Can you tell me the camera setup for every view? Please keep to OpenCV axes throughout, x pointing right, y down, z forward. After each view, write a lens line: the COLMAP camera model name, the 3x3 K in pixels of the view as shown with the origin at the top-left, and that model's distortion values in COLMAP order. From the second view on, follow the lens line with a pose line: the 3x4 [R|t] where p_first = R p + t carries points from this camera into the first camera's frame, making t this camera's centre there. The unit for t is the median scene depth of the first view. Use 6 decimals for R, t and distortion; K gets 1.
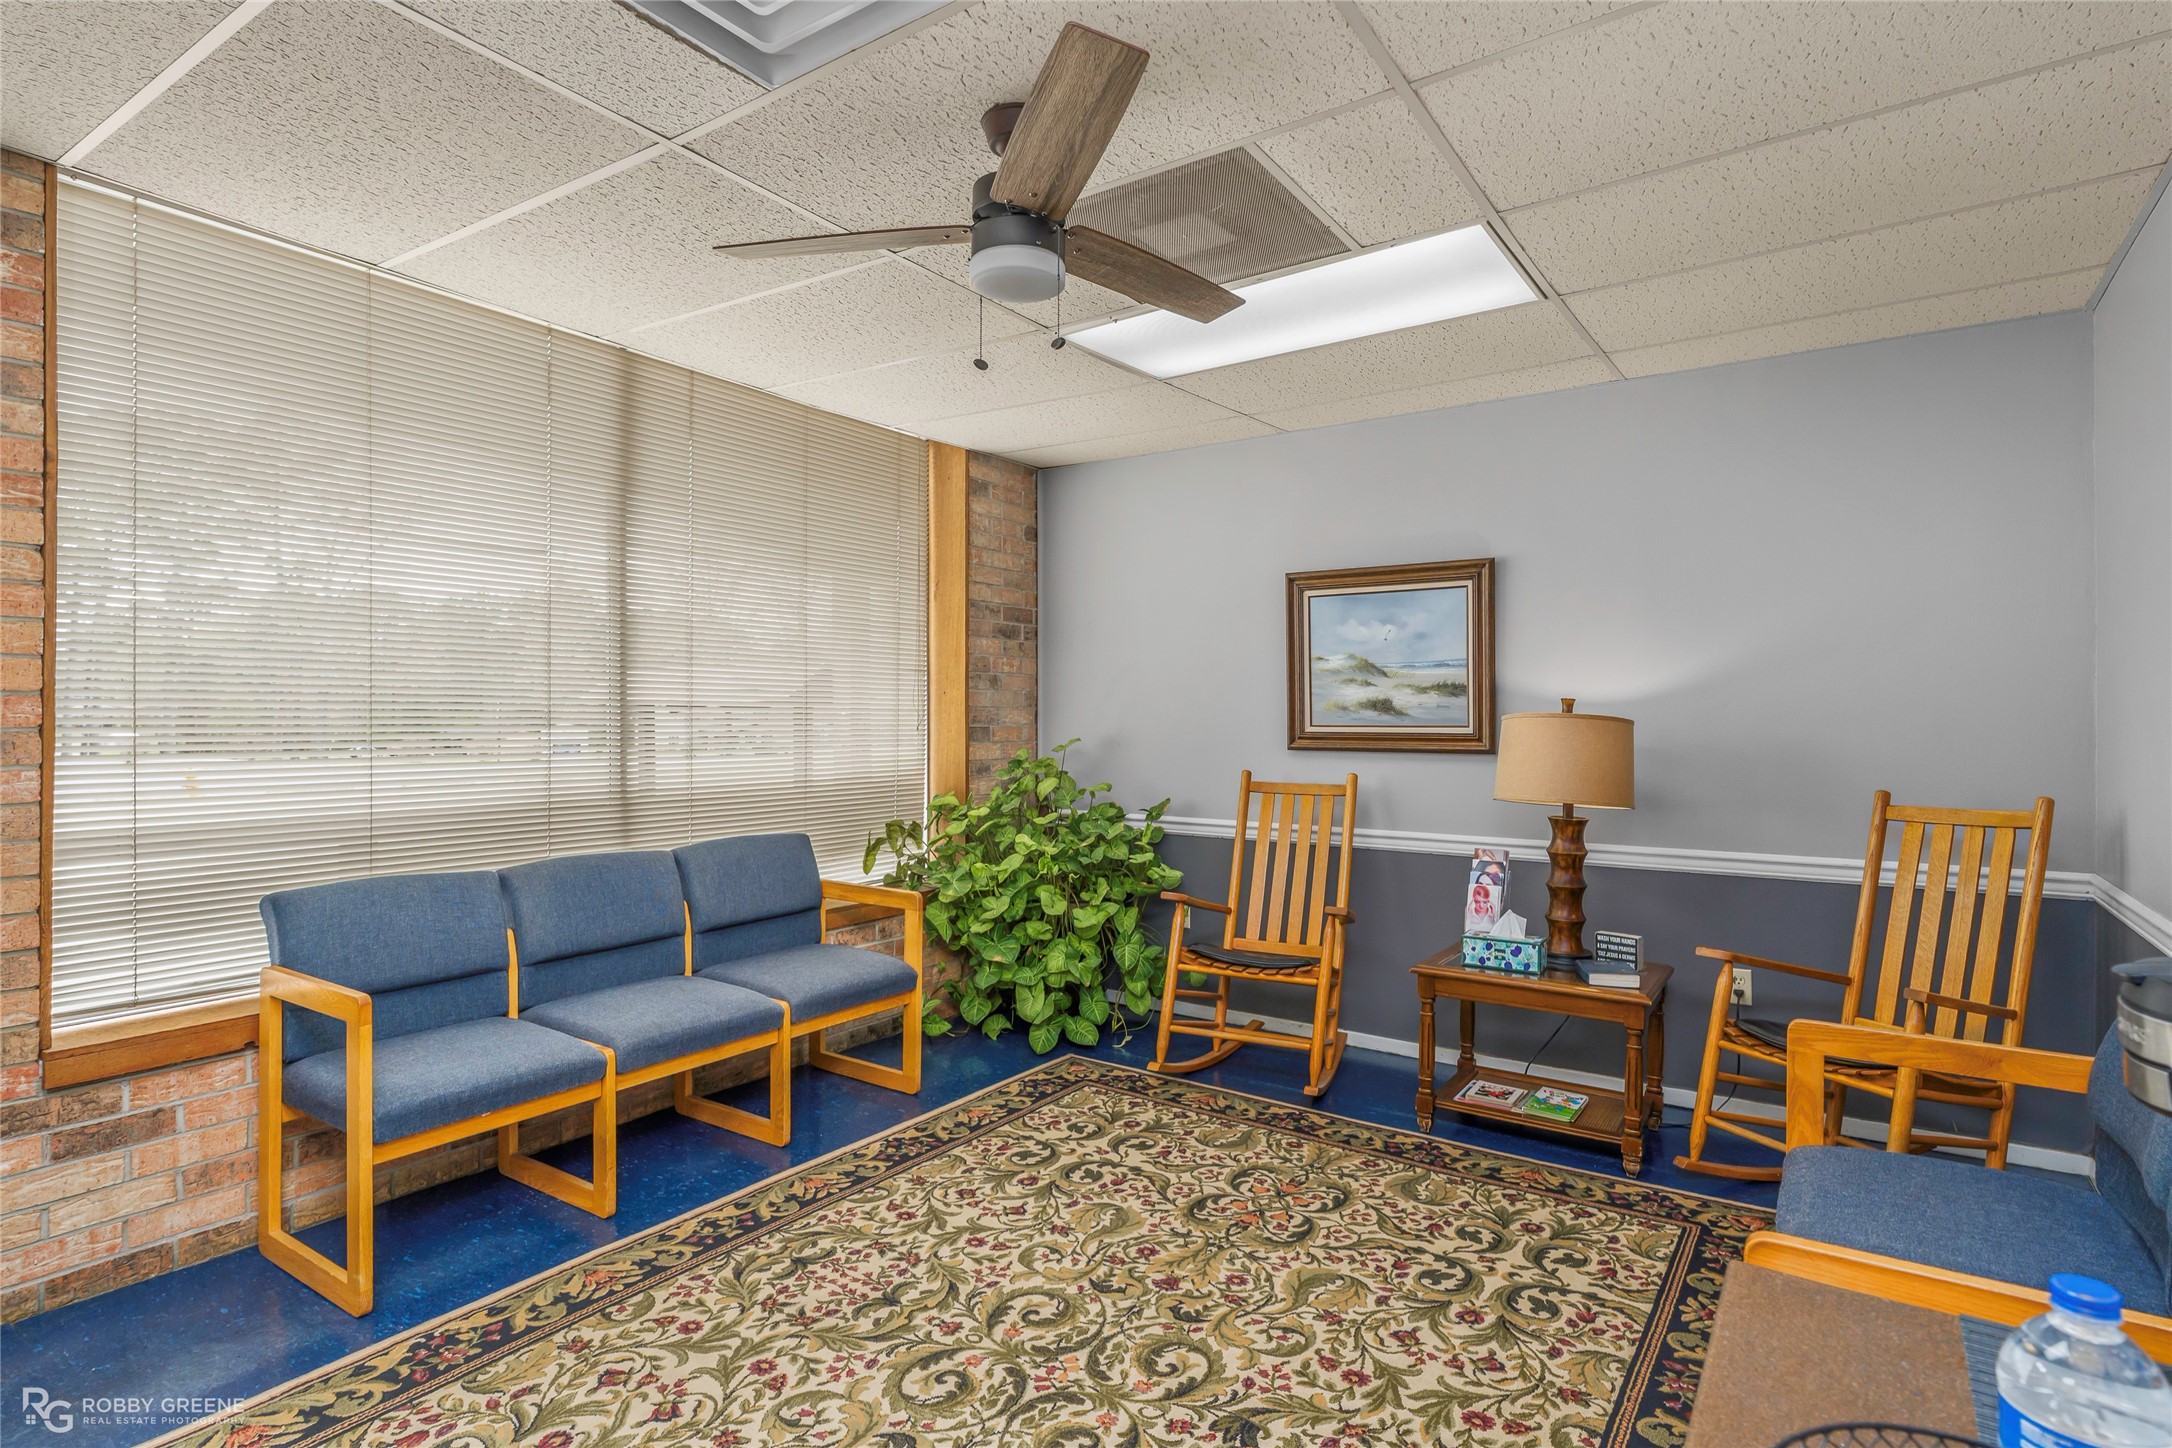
lens RADIAL K [[1105.4, 0, 1085.3], [0, 1105.4, 720.4], [0, 0, 1]] dist [-0.005097, 0.000558]
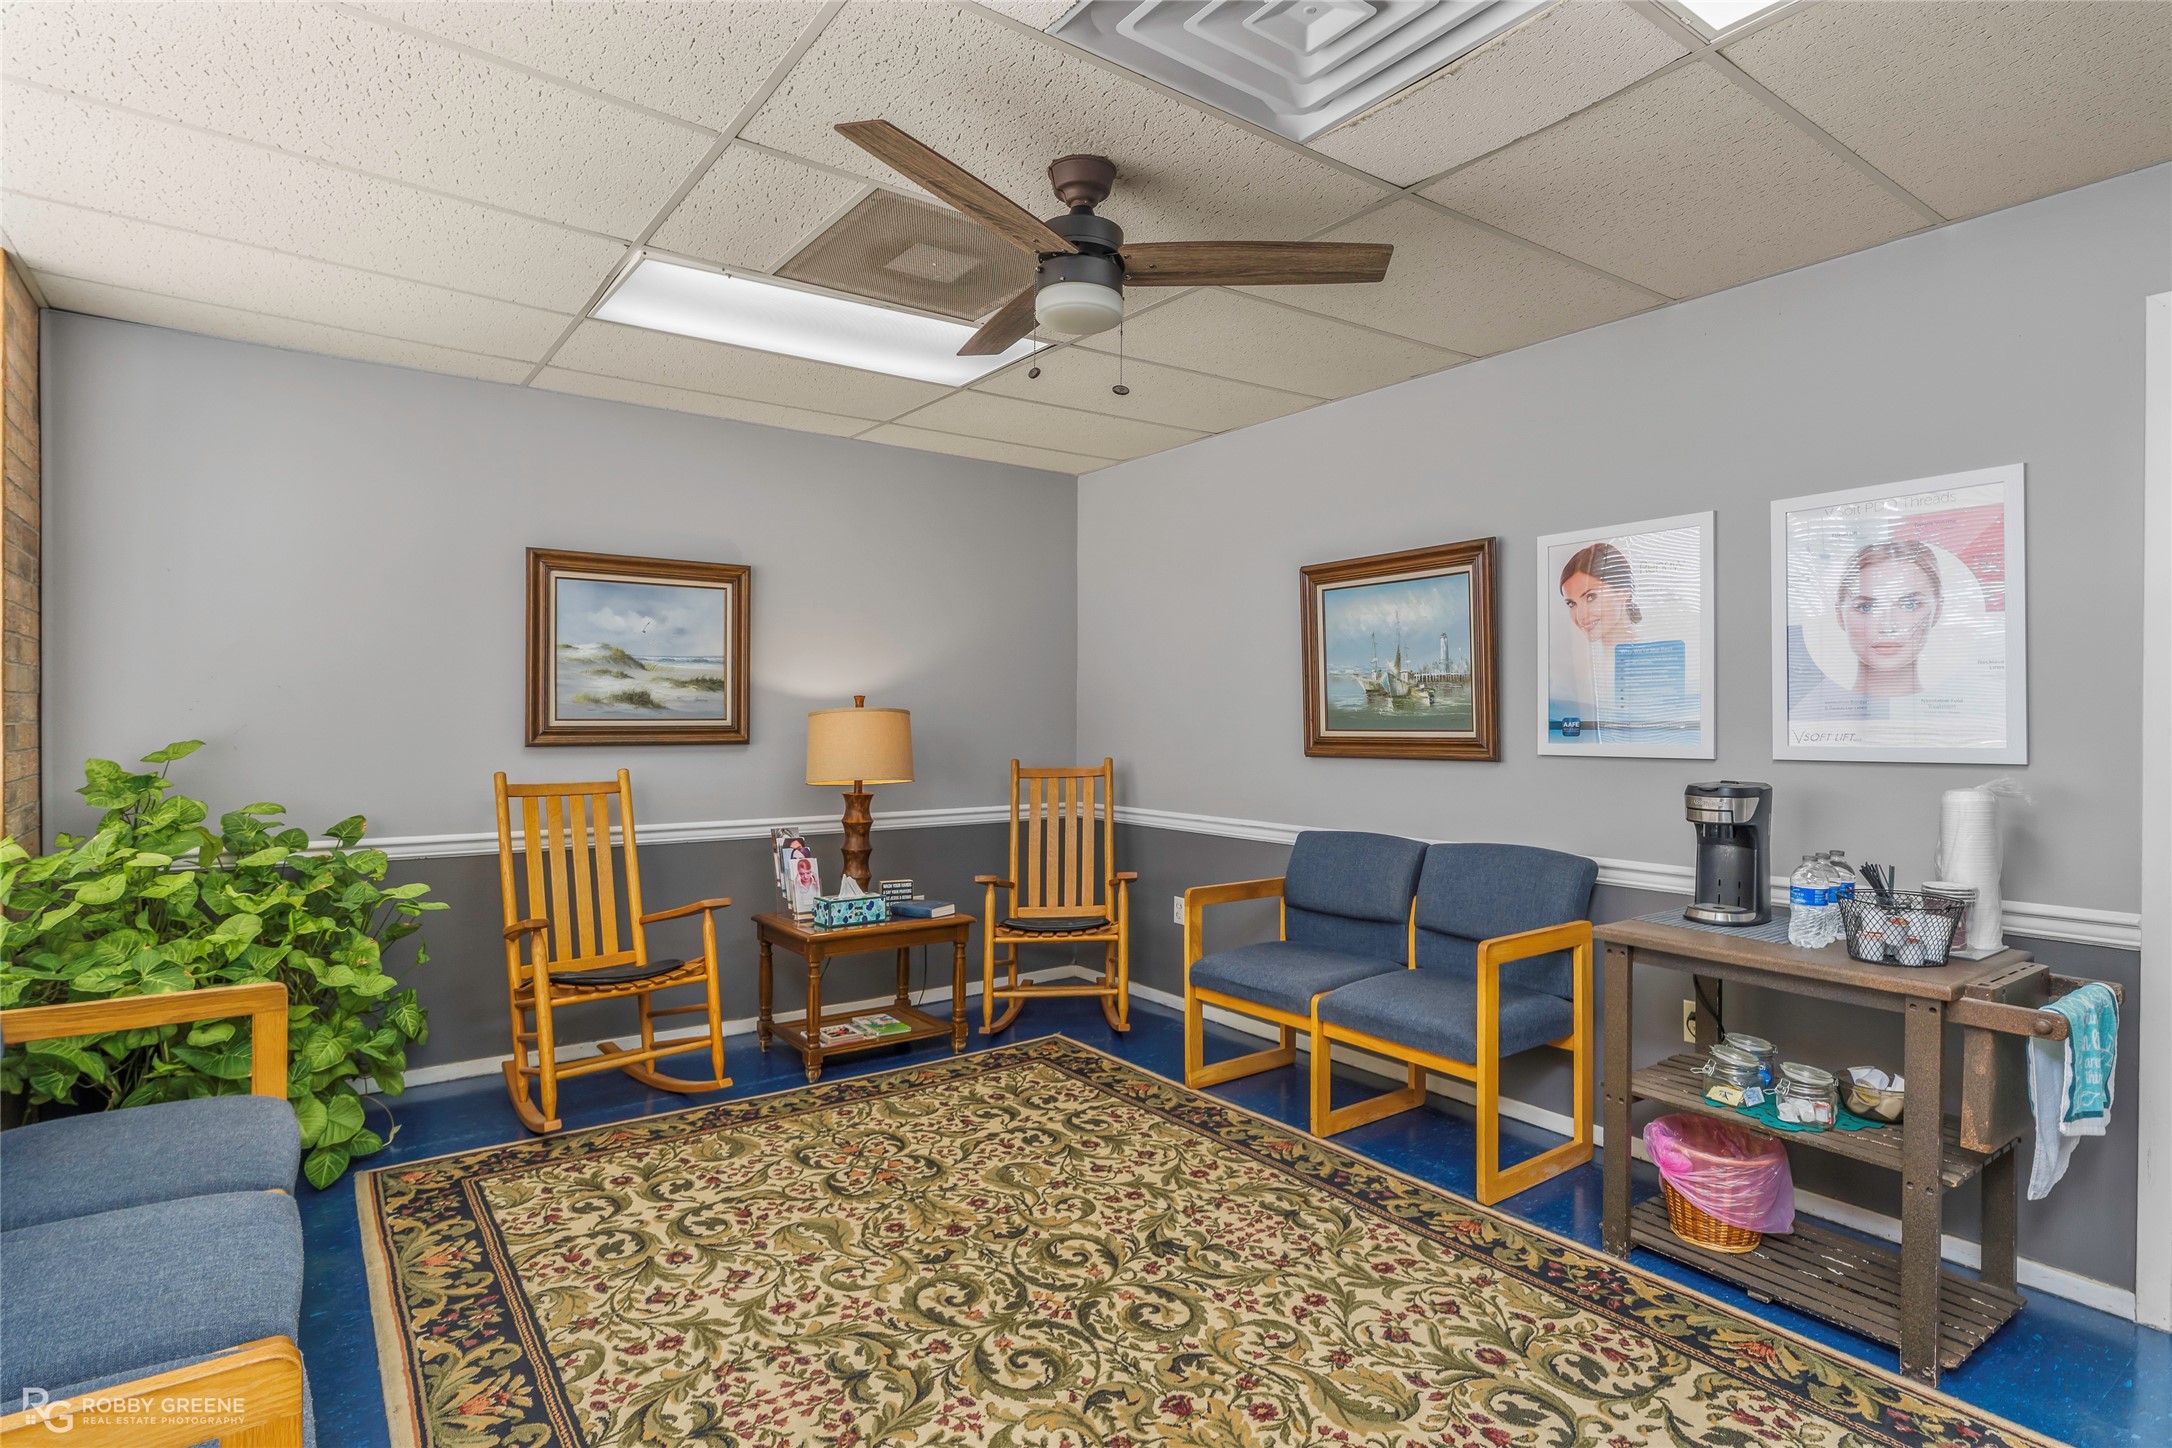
lens RADIAL K [[1105.4, 0, 1079.4], [0, 1105.4, 723.4], [0, 0, 1]] dist [-0.005097, 0.000558]
pose [[0.329390, -0.008622, 0.944155, -0.708875], [-0.000260, 0.999957, 0.009222, -0.000690], [-0.944194, -0.003284, 0.329374, 0.410746]]
